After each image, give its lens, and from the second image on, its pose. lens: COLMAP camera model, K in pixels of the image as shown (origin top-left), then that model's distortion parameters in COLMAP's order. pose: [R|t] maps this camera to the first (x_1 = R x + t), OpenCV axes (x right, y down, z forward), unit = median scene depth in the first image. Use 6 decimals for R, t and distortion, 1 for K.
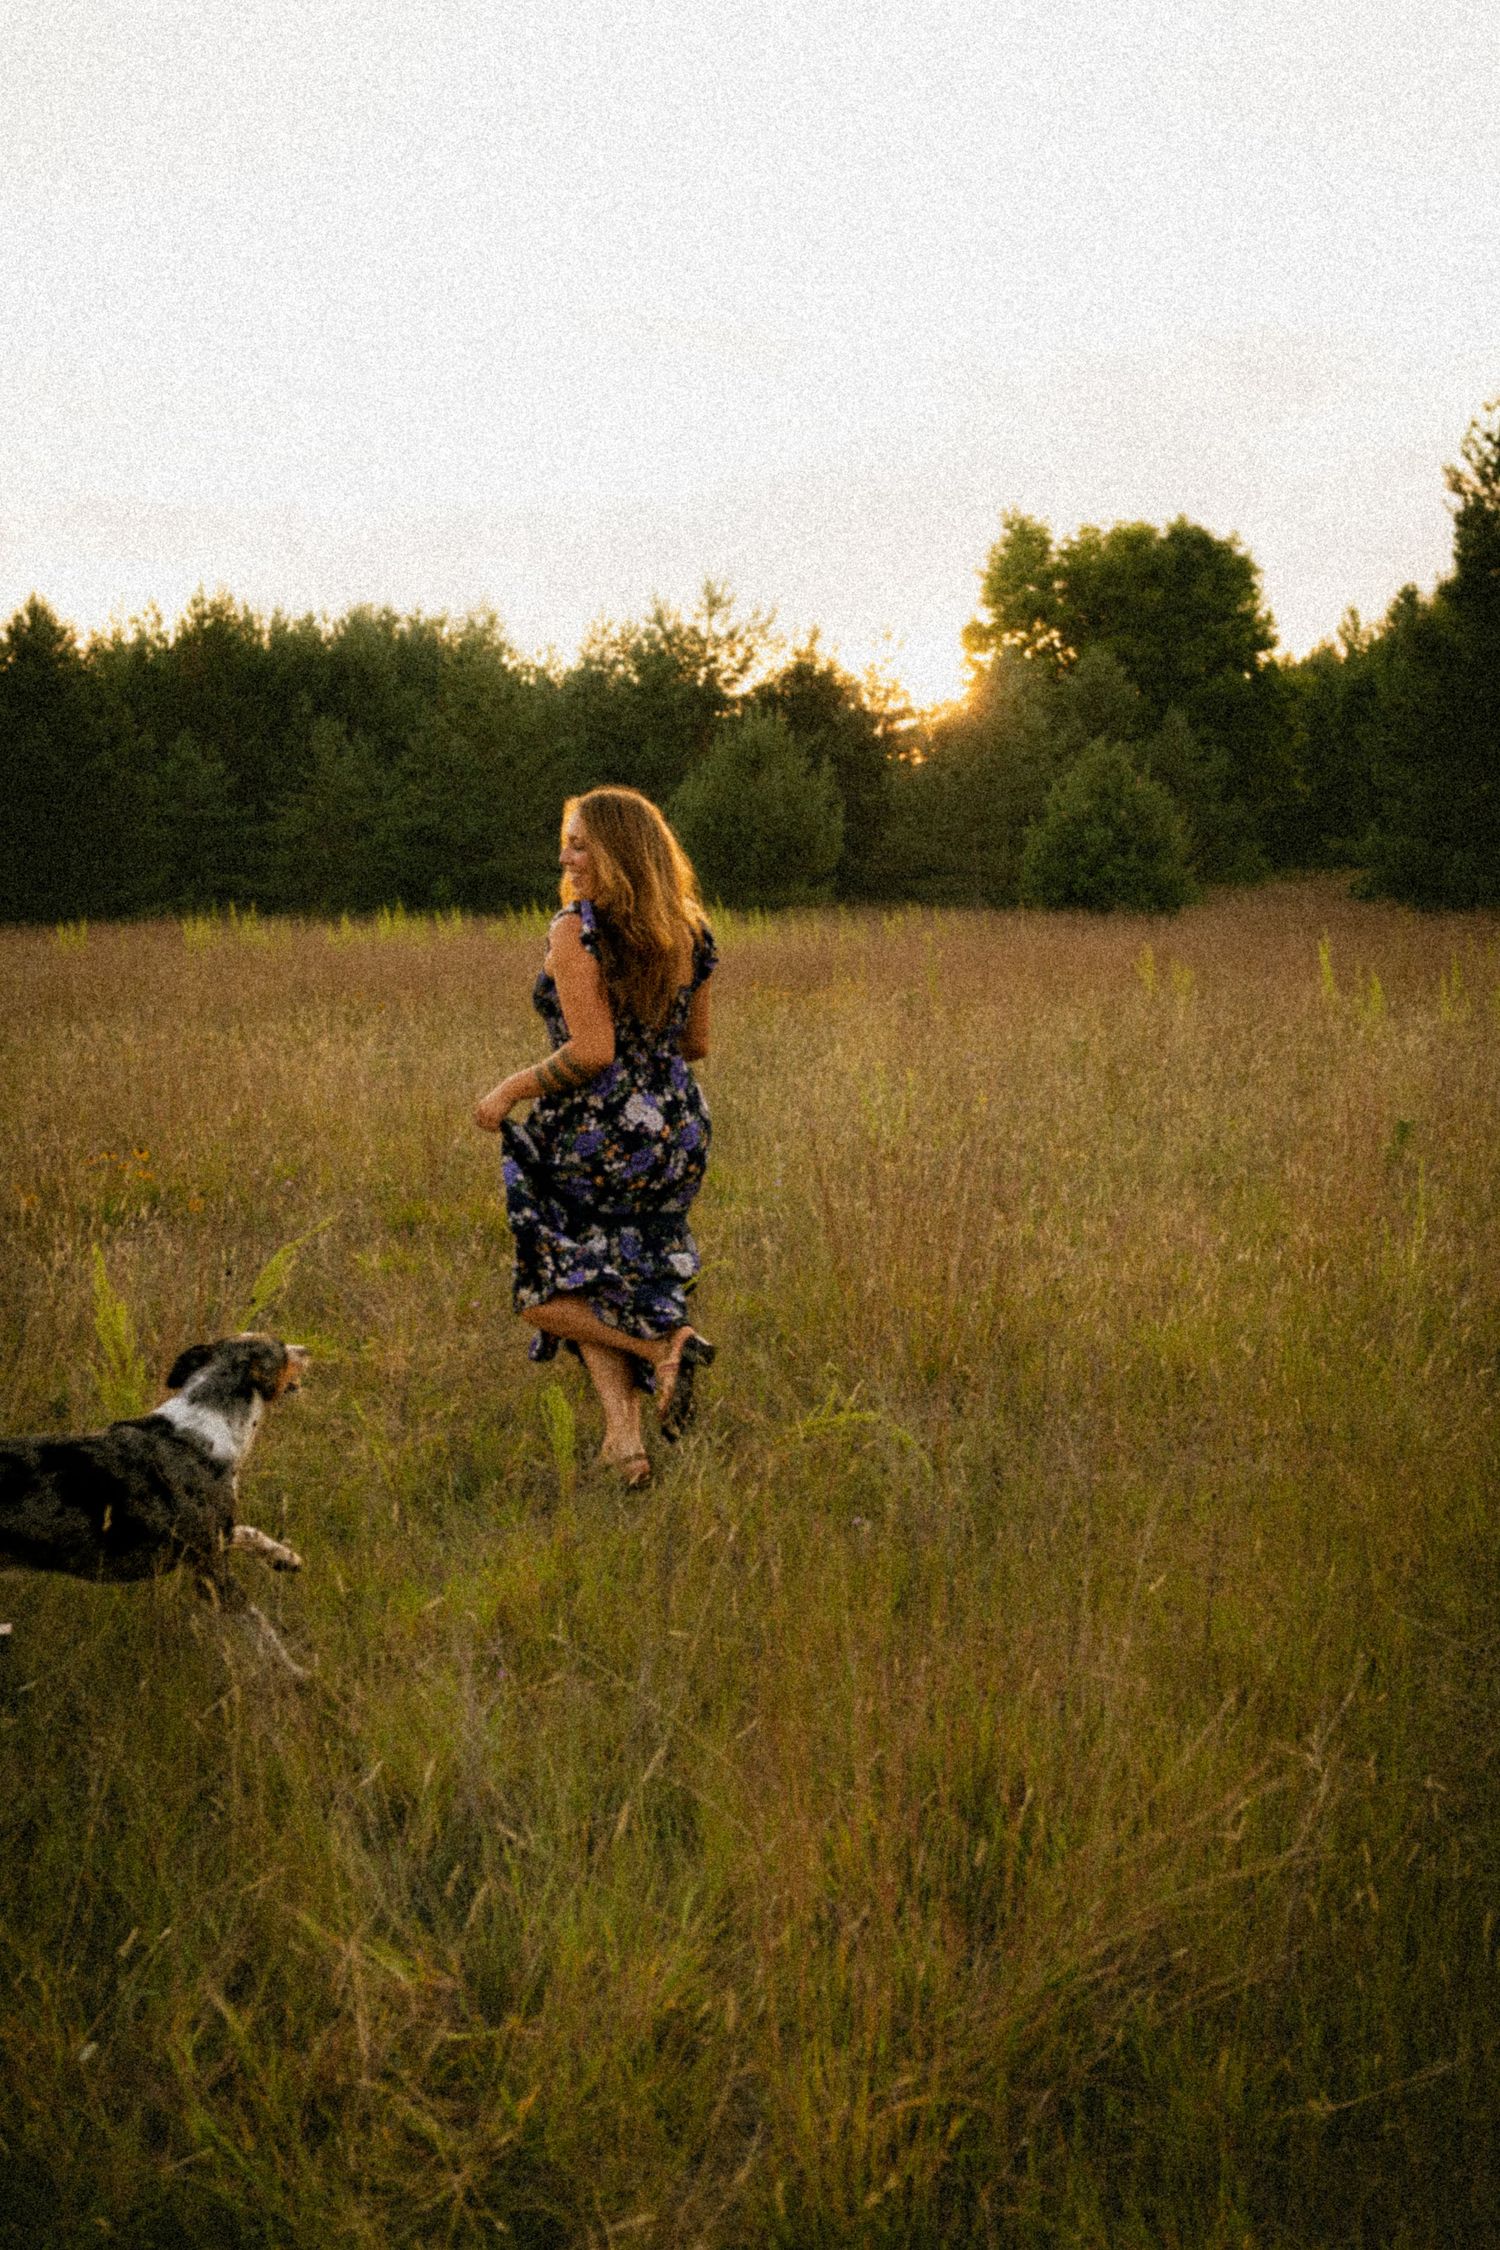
lens RADIAL K [[2406.5, 0, 752.0], [0, 2406.5, 1136.2], [0, 0, 1]] dist [-0.014423, 0.000000]
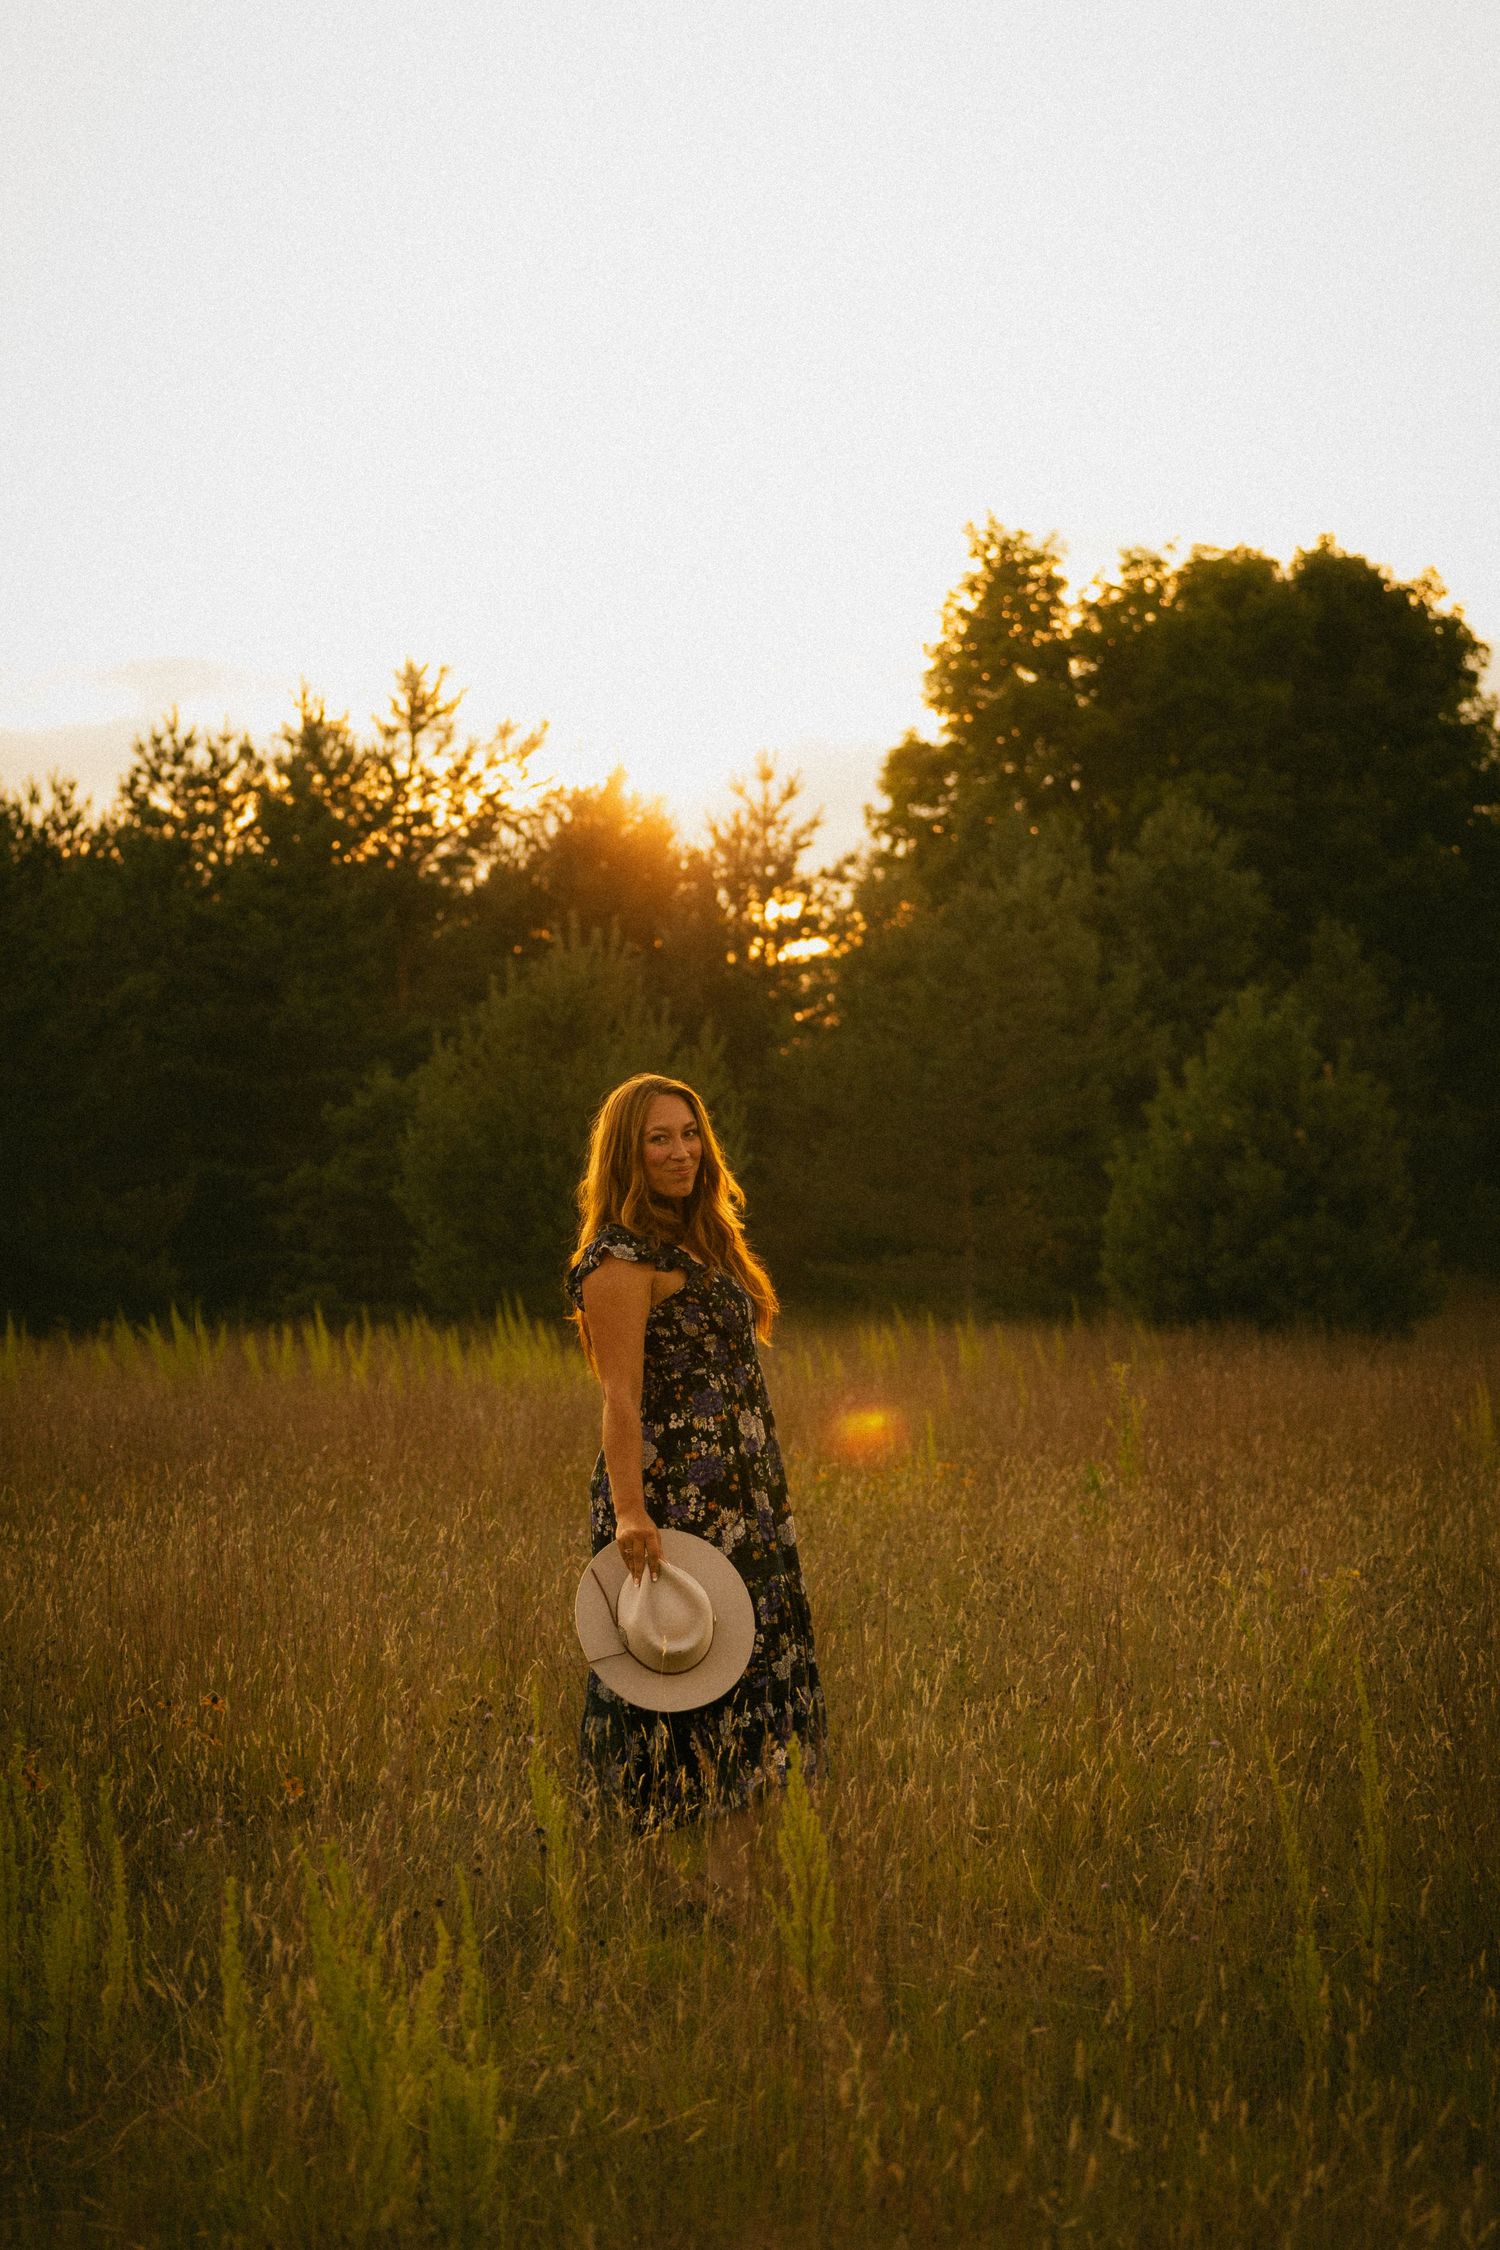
lens RADIAL K [[5142.2, 0, 745.7], [0, 5142.2, 1113.9], [0, 0, 1]] dist [-0.084749, 0.000000]
pose [[0.997463, 0.004576, 0.071037, -0.023228], [0.004979, 0.991001, -0.133762, 0.003912], [-0.071010, 0.133776, 0.988464, -0.042008]]
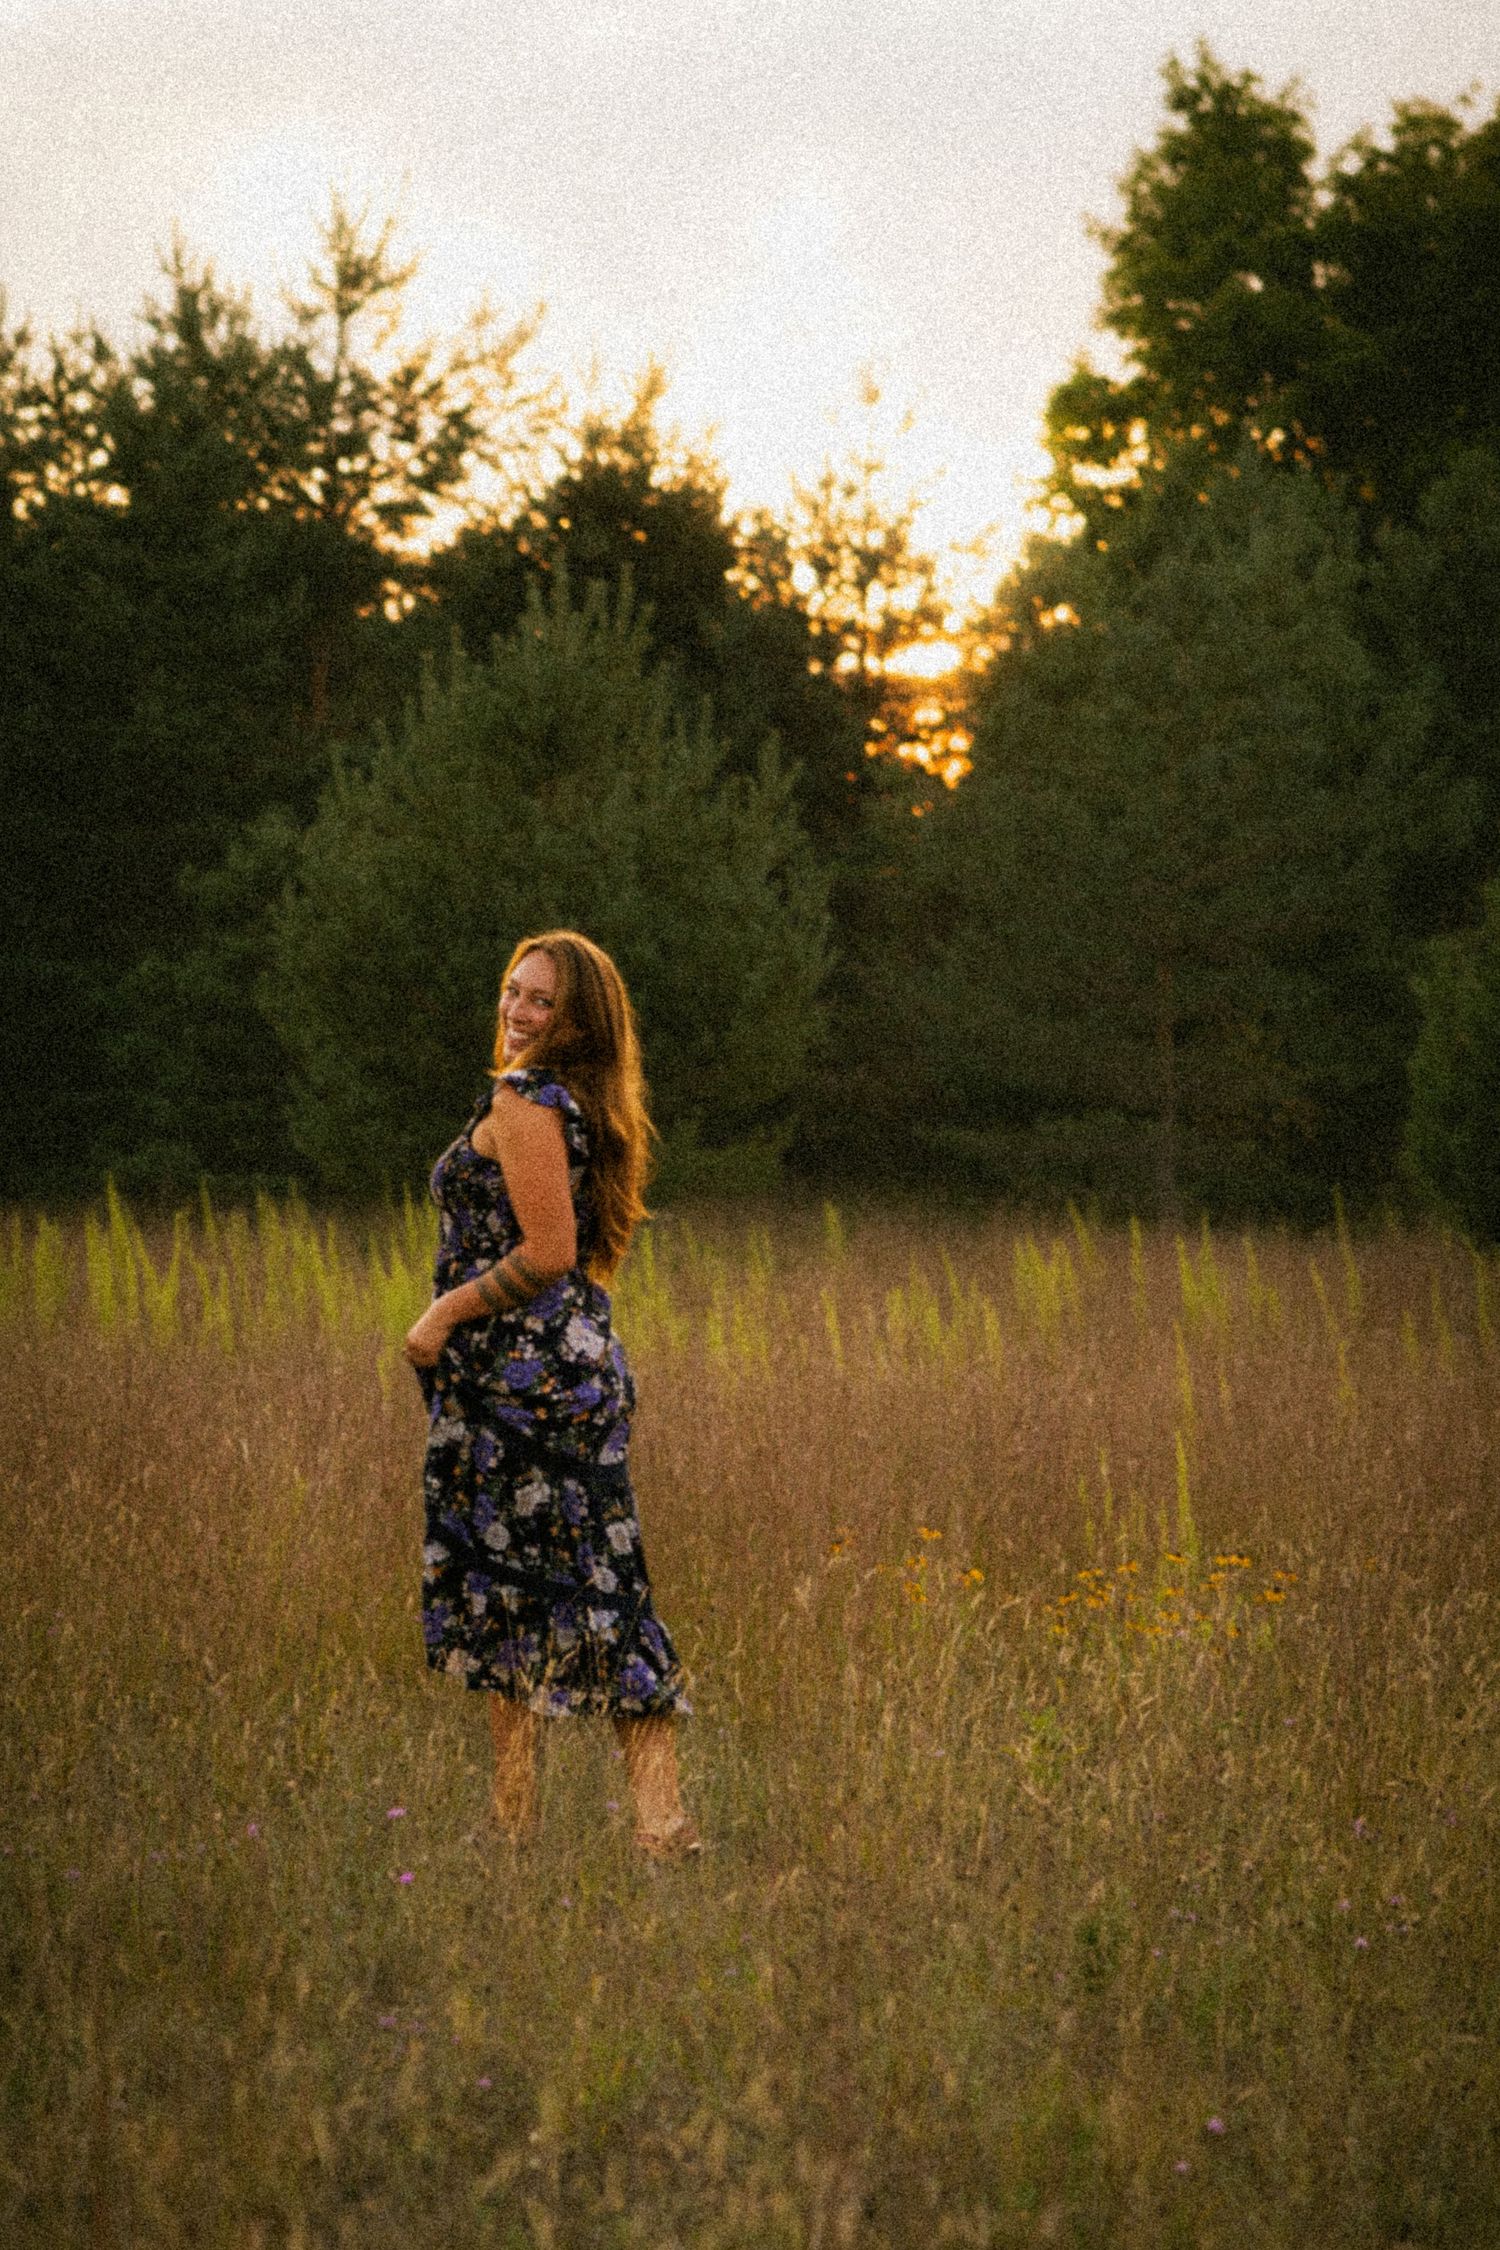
lens RADIAL K [[6874.5, 0, 750.4], [0, 6874.5, 1122.5], [0, 0, 1]] dist [-0.033084, 0.000000]
pose [[0.997838, 0.025616, 0.060524, -0.015380], [-0.019173, 0.994315, -0.104735, -0.008040], [-0.062863, 0.103348, 0.992657, 0.068518]]
